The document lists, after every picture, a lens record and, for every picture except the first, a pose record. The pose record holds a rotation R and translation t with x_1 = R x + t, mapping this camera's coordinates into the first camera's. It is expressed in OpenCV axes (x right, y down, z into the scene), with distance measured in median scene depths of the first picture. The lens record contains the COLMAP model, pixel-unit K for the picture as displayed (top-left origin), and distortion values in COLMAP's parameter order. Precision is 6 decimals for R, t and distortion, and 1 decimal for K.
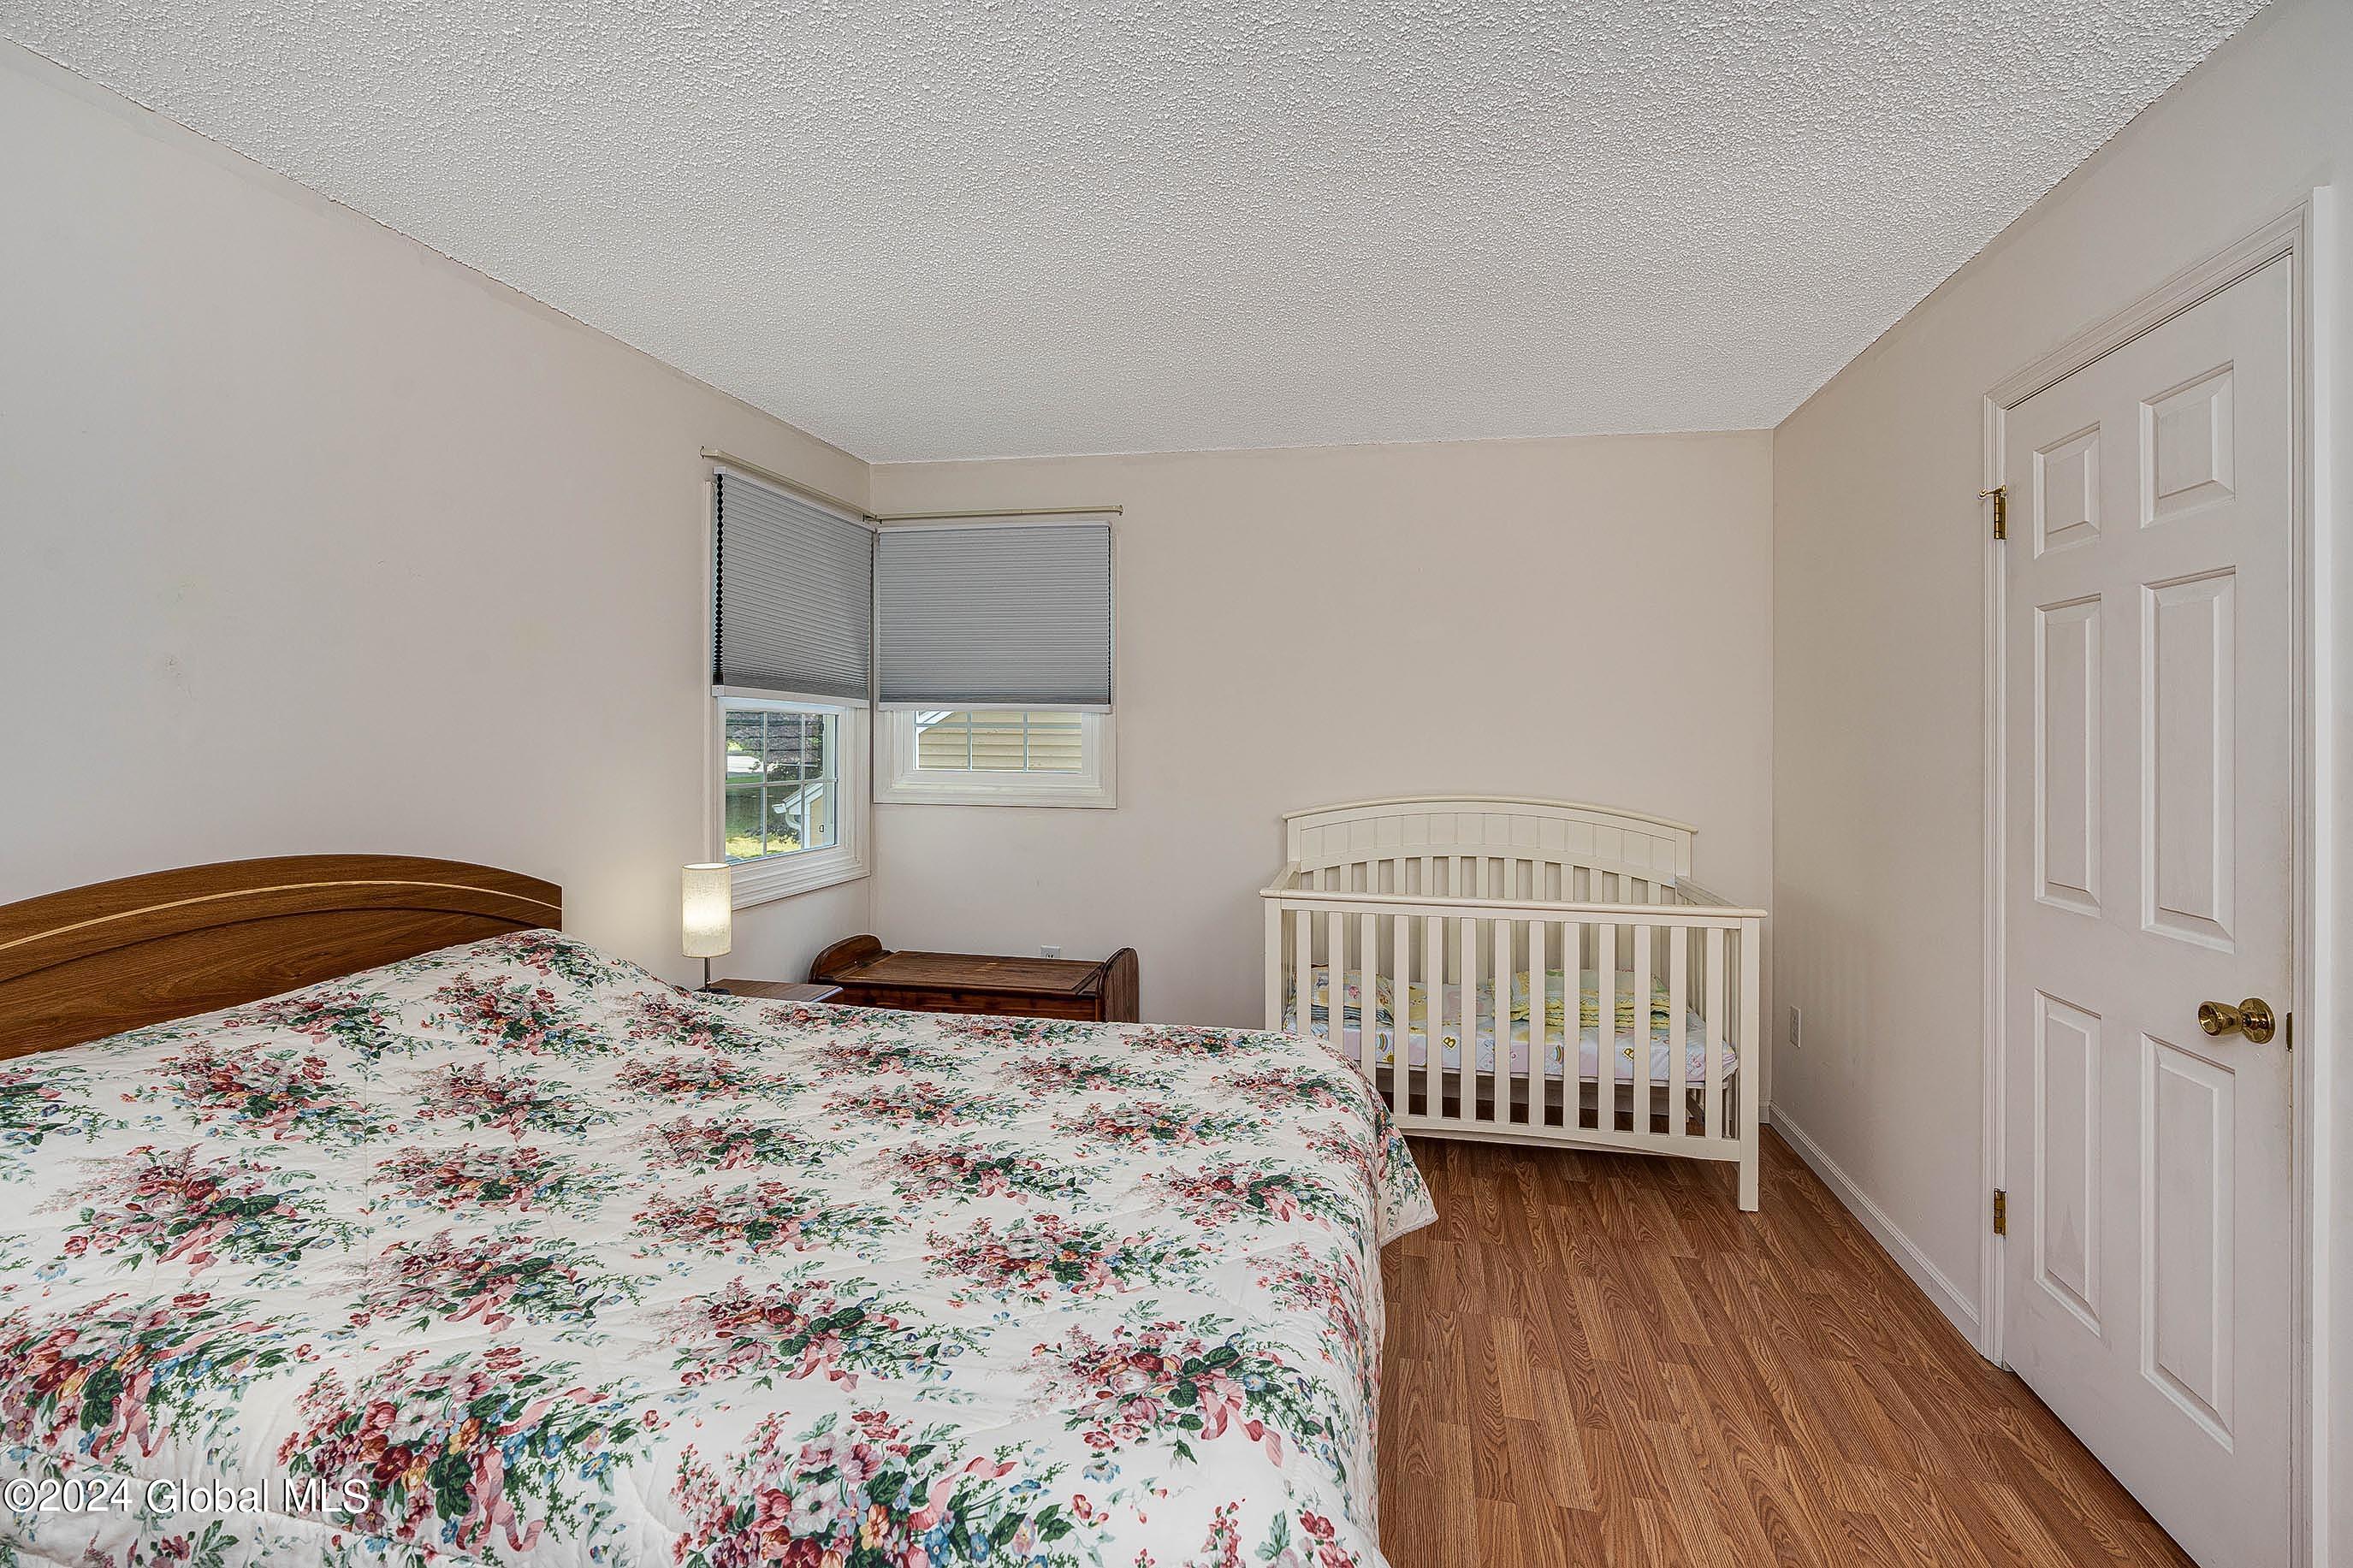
lens RADIAL K [[1025.8, 0, 1142.1], [0, 1025.8, 742.7], [0, 0, 1]] dist [-0.000944, 0.000066]
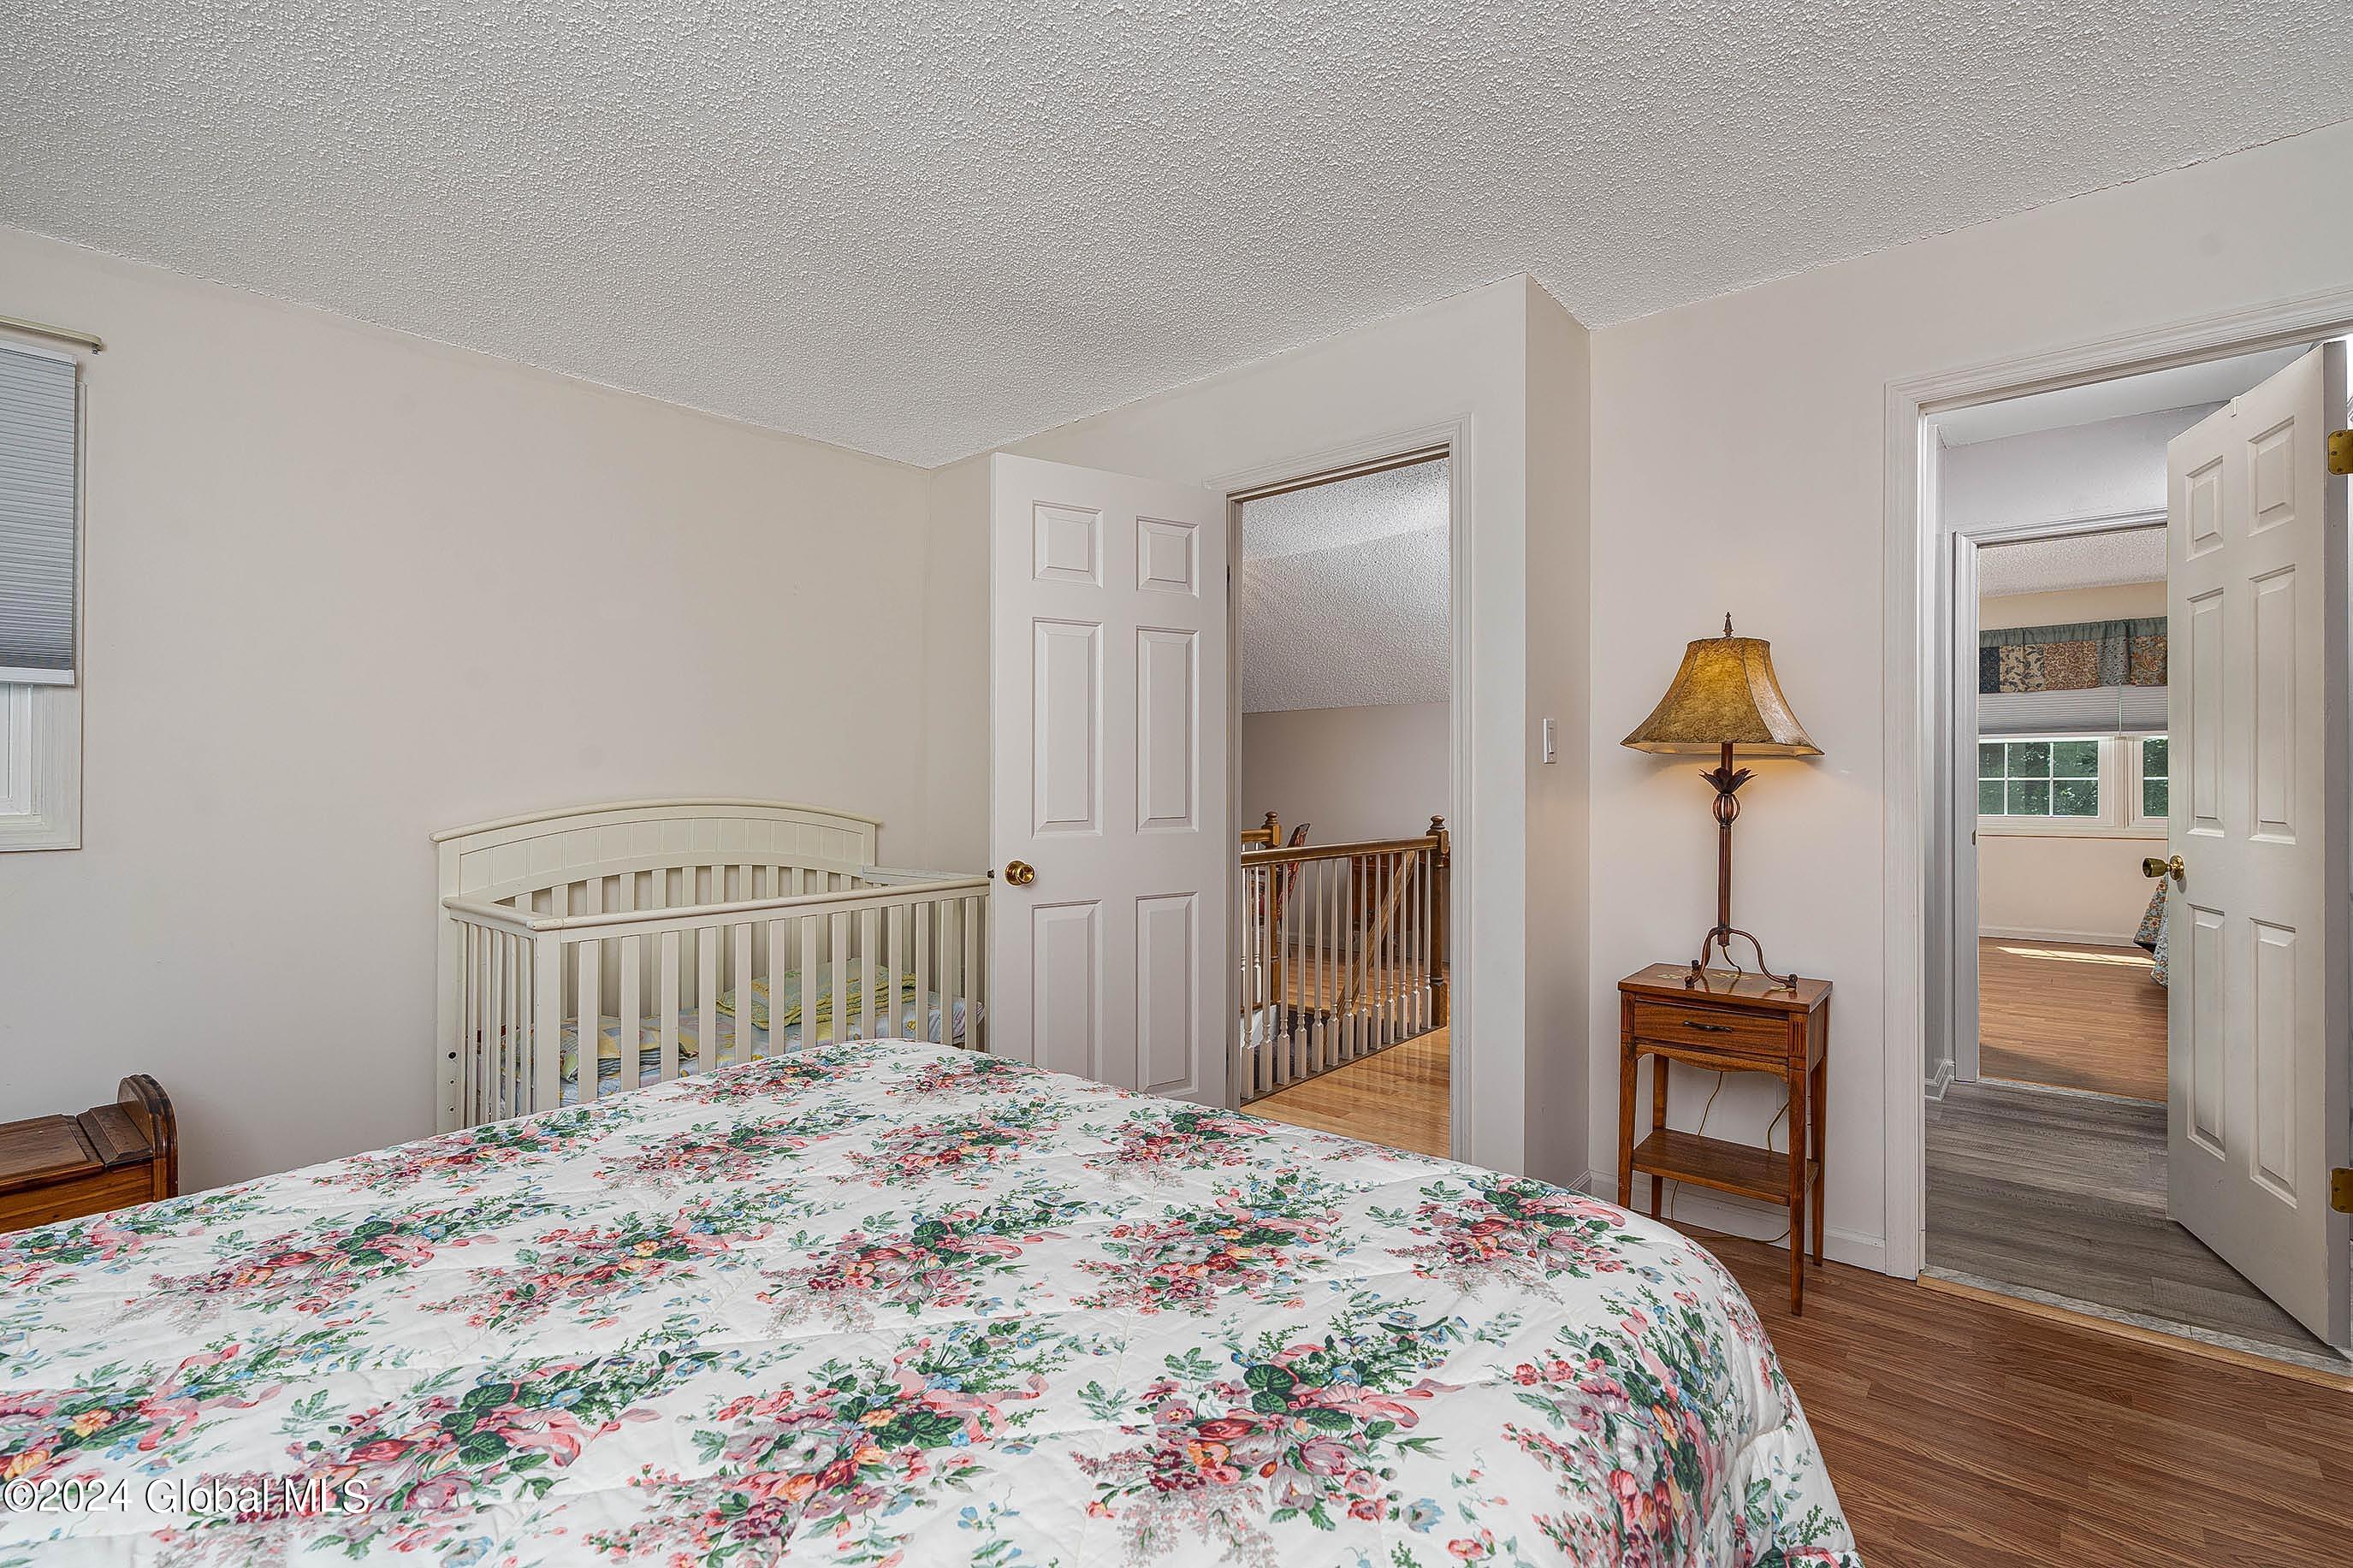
lens RADIAL K [[1052.6, 0, 1135.8], [0, 1052.6, 776.5], [0, 0, 1]] dist [-0.008936, 0.000249]
pose [[0.489681, -0.009212, 0.871853, -0.665772], [0.017051, 0.999854, 0.000987, 0.088547], [-0.871735, 0.014383, 0.489767, 0.482252]]
